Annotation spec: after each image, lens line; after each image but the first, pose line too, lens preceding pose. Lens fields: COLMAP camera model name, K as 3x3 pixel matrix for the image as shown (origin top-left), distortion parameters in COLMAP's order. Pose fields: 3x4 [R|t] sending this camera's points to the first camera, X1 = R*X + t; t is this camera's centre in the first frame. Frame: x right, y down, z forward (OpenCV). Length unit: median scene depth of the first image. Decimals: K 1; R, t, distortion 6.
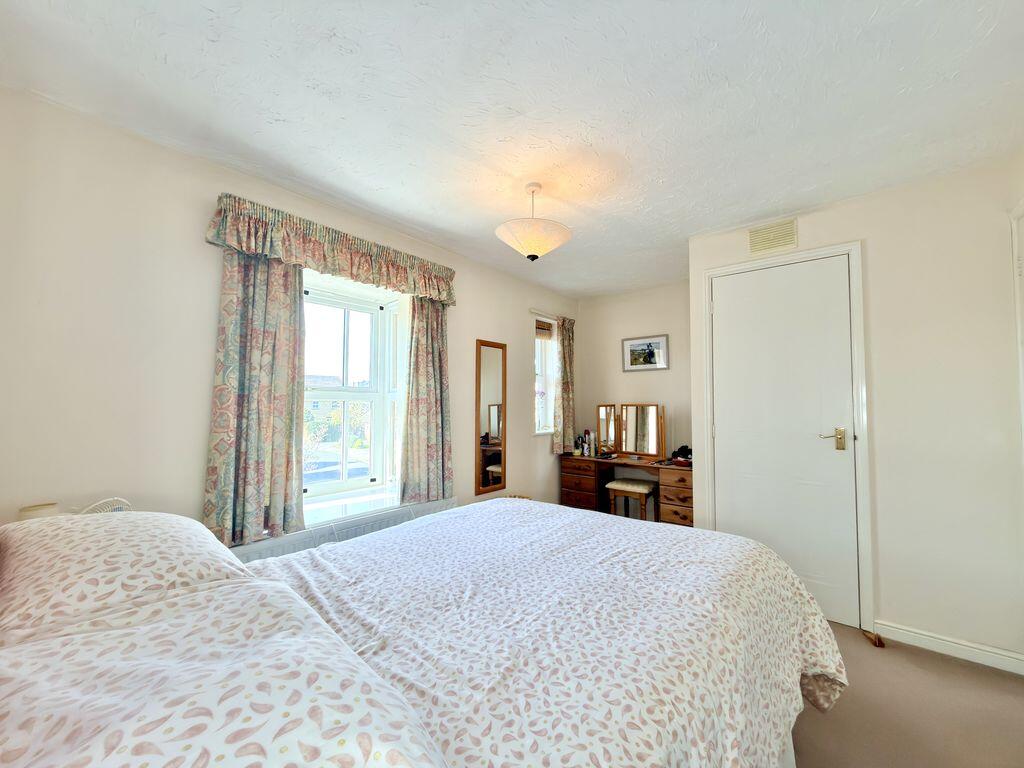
lens RADIAL K [[413.7, 0, 513.1], [0, 413.7, 383.3], [0, 0, 1]] dist [0.000674, 0.000222]
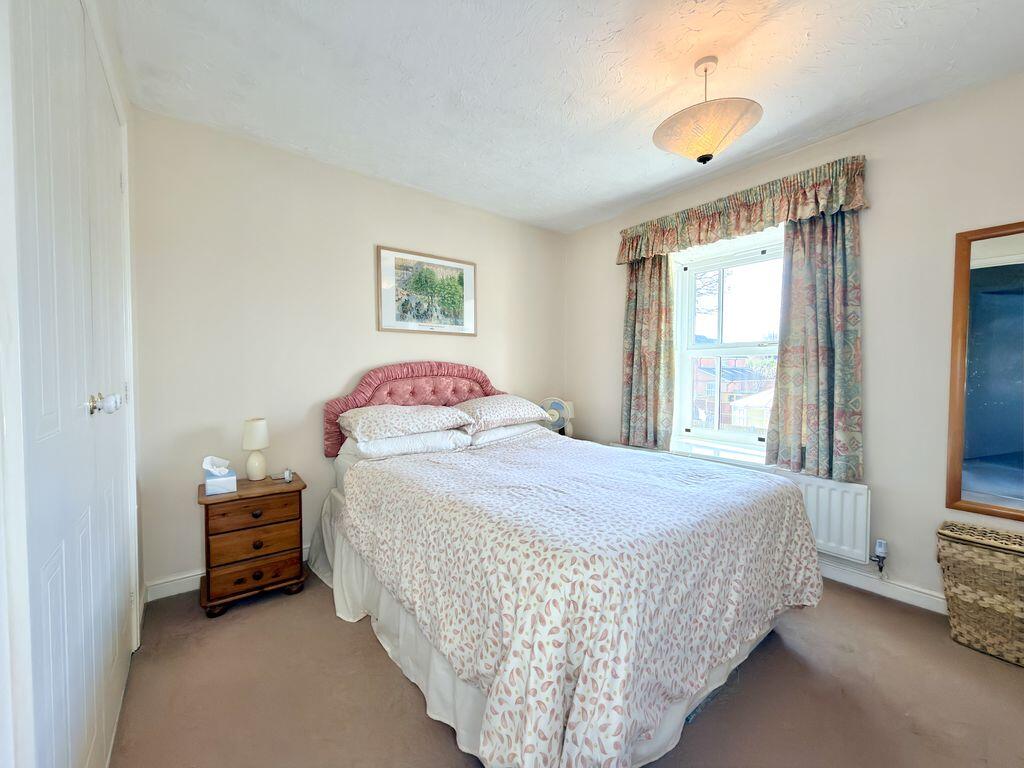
lens RADIAL K [[413.7, 0, 513.7], [0, 413.7, 384.3], [0, 0, 1]] dist [0.000674, 0.000222]
pose [[-0.212861, 0.025566, -0.976748, 0.847043], [0.050927, 0.998589, 0.015040, 0.085452], [0.975754, -0.046541, -0.213863, 0.750567]]
